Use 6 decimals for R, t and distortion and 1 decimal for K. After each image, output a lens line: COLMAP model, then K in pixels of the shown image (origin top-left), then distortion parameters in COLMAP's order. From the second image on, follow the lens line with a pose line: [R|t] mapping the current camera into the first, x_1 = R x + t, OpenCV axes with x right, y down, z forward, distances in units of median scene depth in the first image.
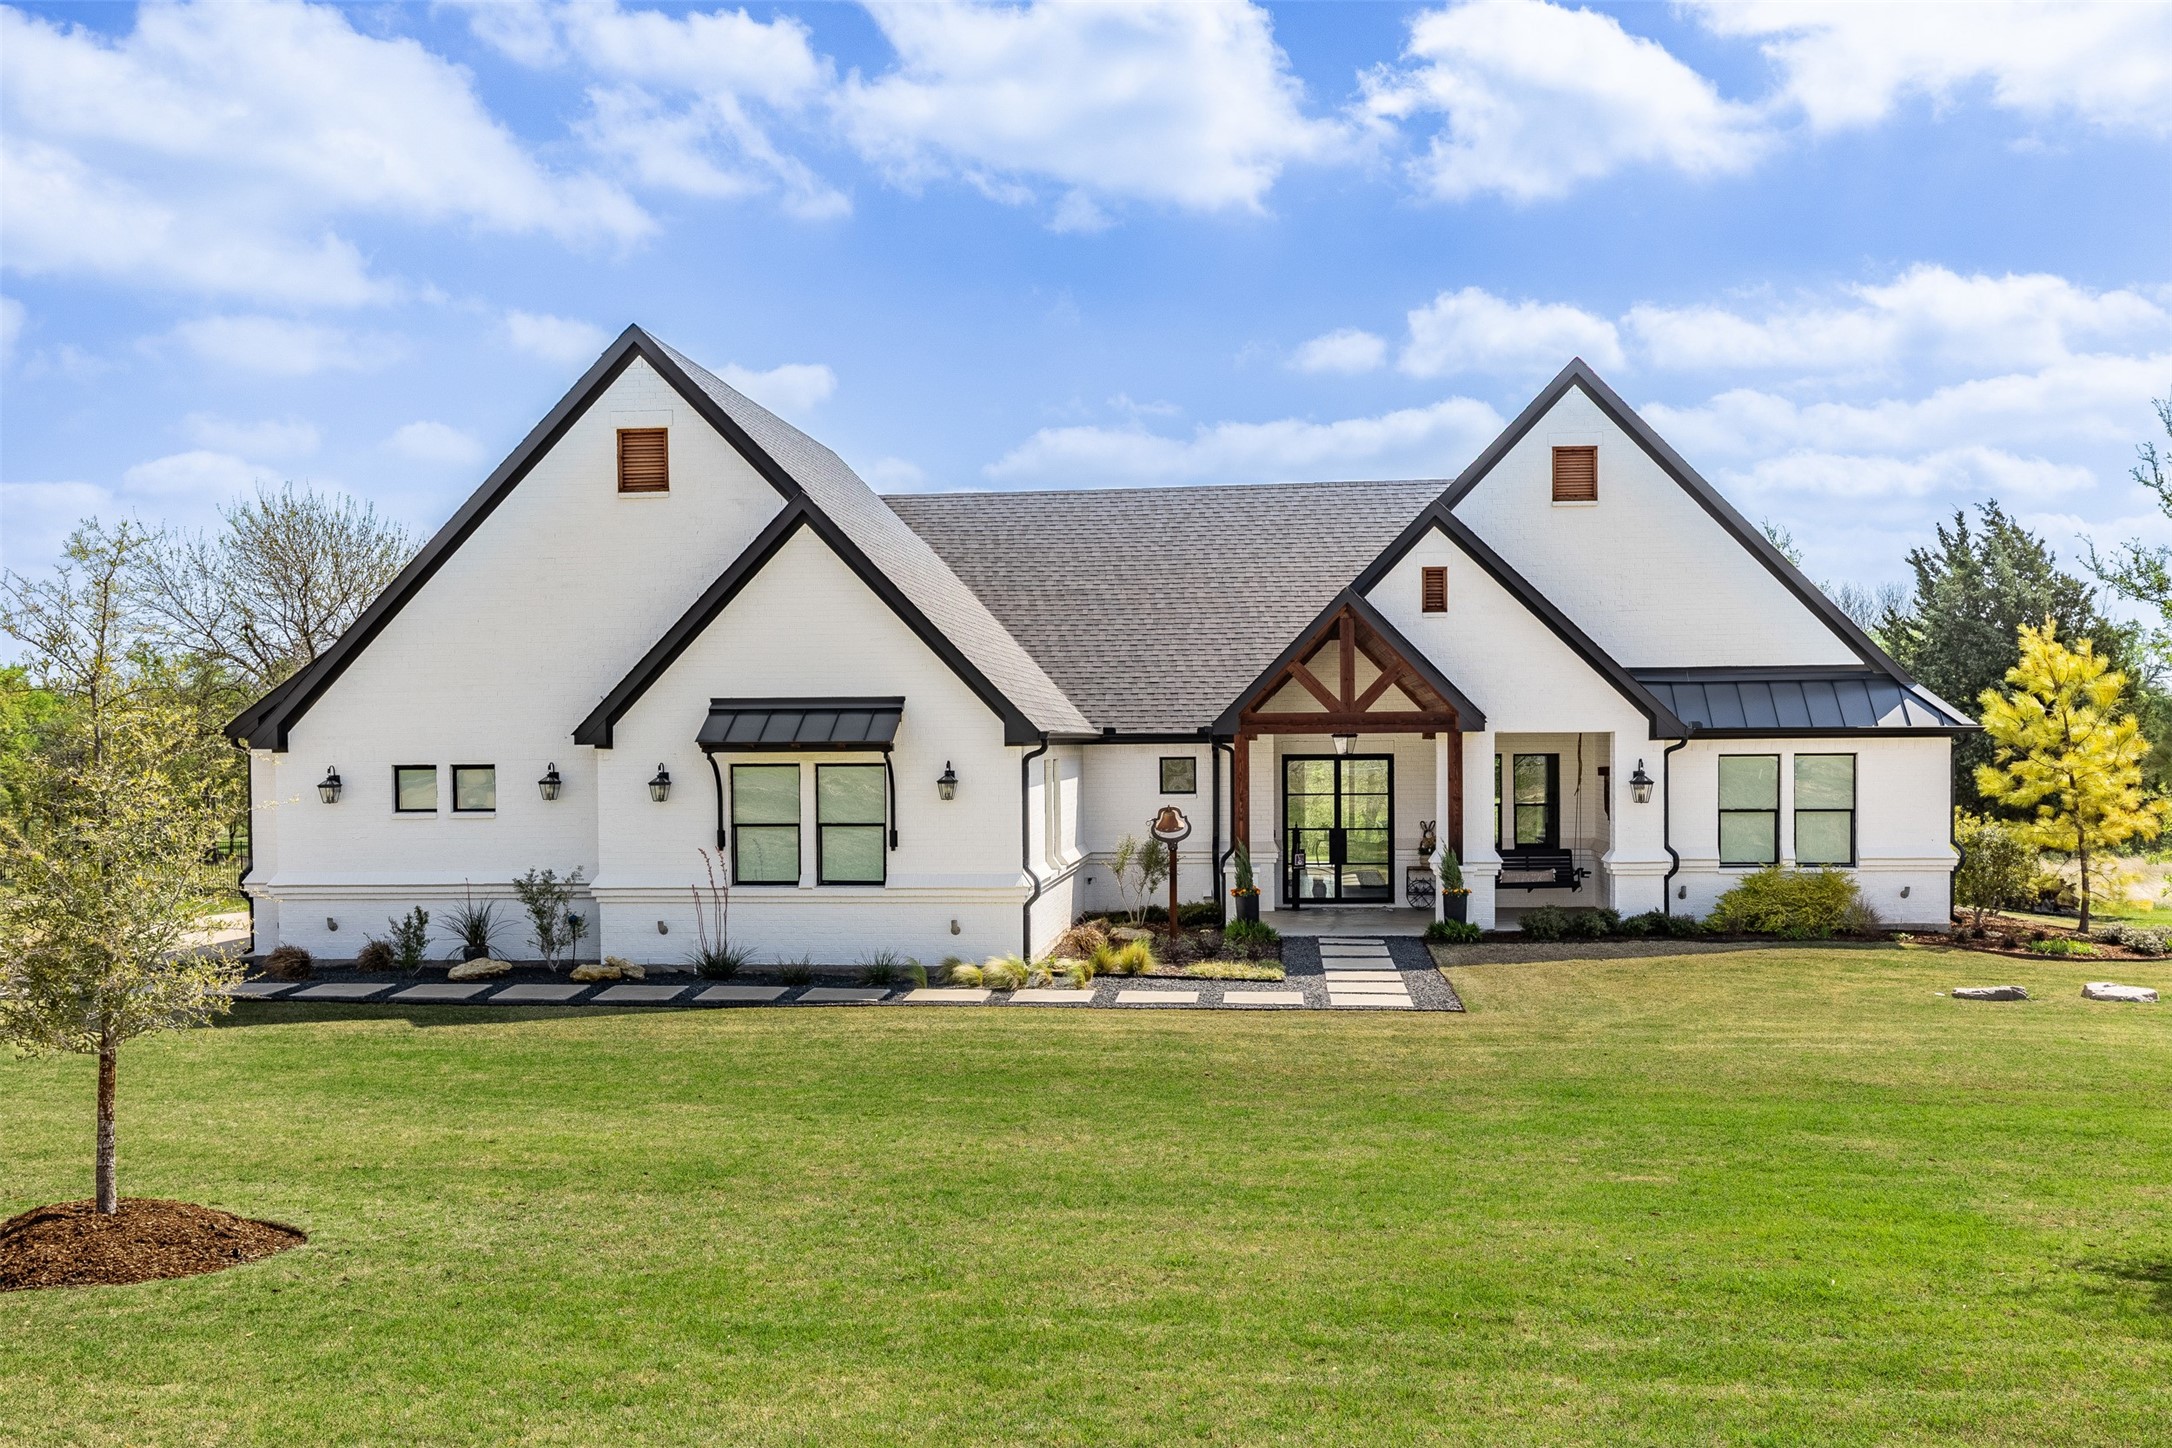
lens RADIAL K [[2101.5, 0, 1086.0], [0, 2101.5, 724.0], [0, 0, 1]] dist [-0.041058, -0.002617]
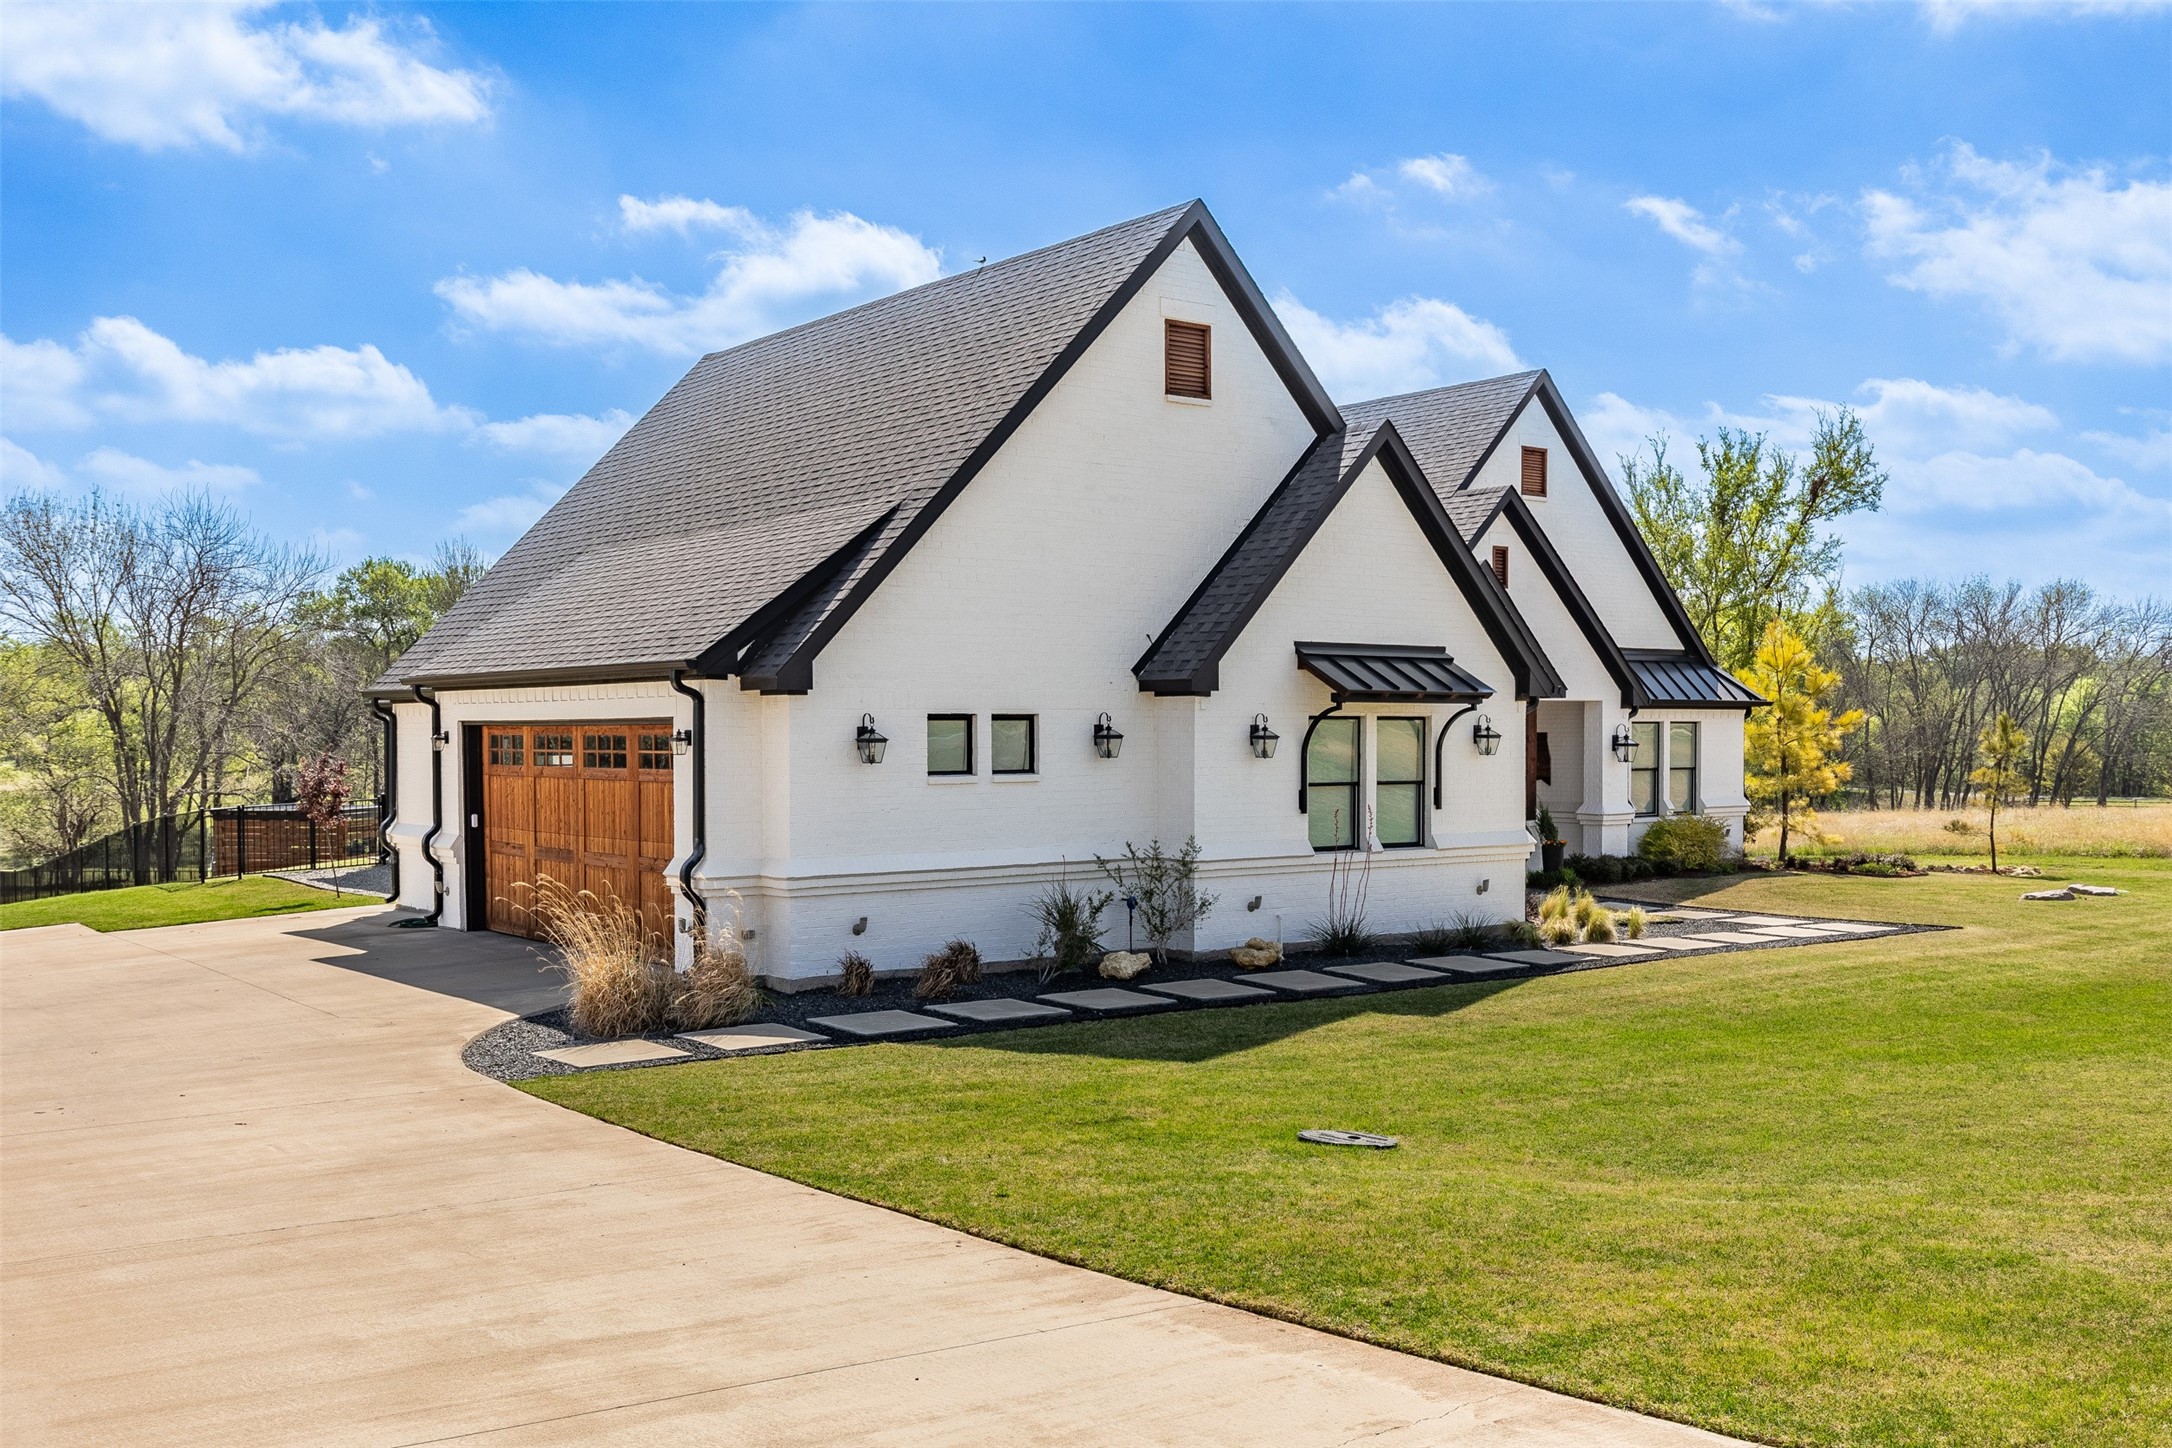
lens RADIAL K [[2135.8, 0, 1084.8], [0, 2135.8, 759.5], [0, 0, 1]] dist [0.009829, 0.002587]
pose [[0.723688, -0.002418, 0.690123, -0.752785], [-0.007763, 0.999902, 0.011644, 0.024169], [-0.690084, -0.013785, 0.723598, 0.355339]]
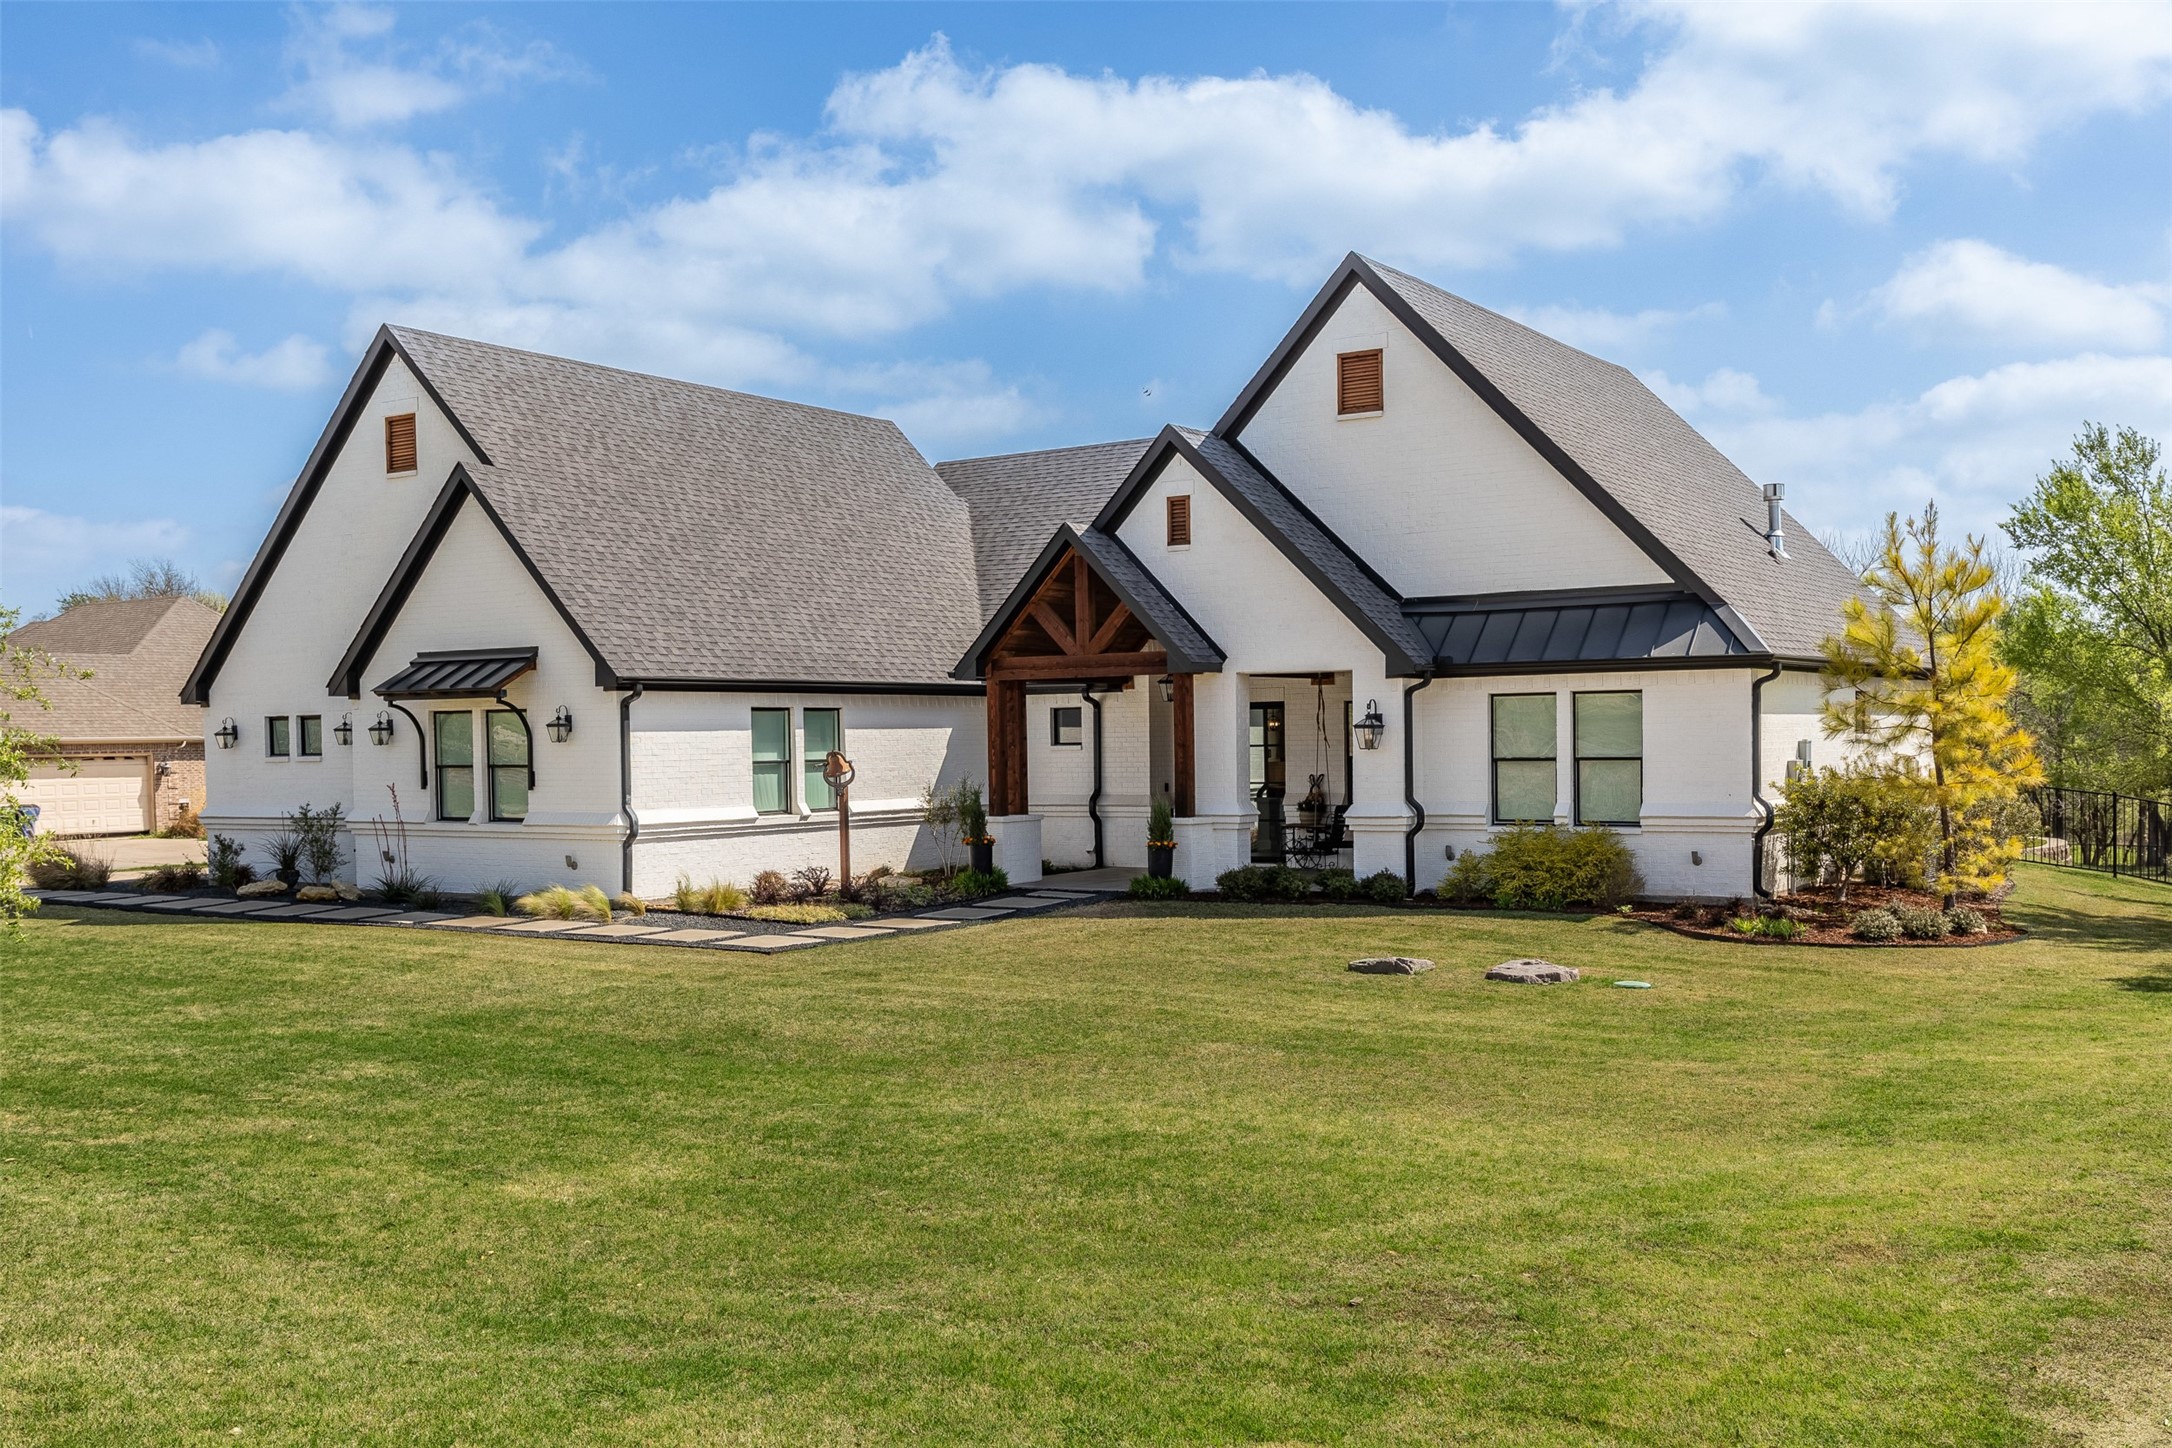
lens RADIAL K [[2101.5, 0, 1086.0], [0, 2101.5, 724.0], [0, 0, 1]] dist [-0.041058, -0.002617]
pose [[0.881003, -0.007730, -0.473047, 0.575355], [0.011423, 0.999923, 0.004935, 0.021130], [0.472972, -0.009752, 0.881023, 0.162828]]
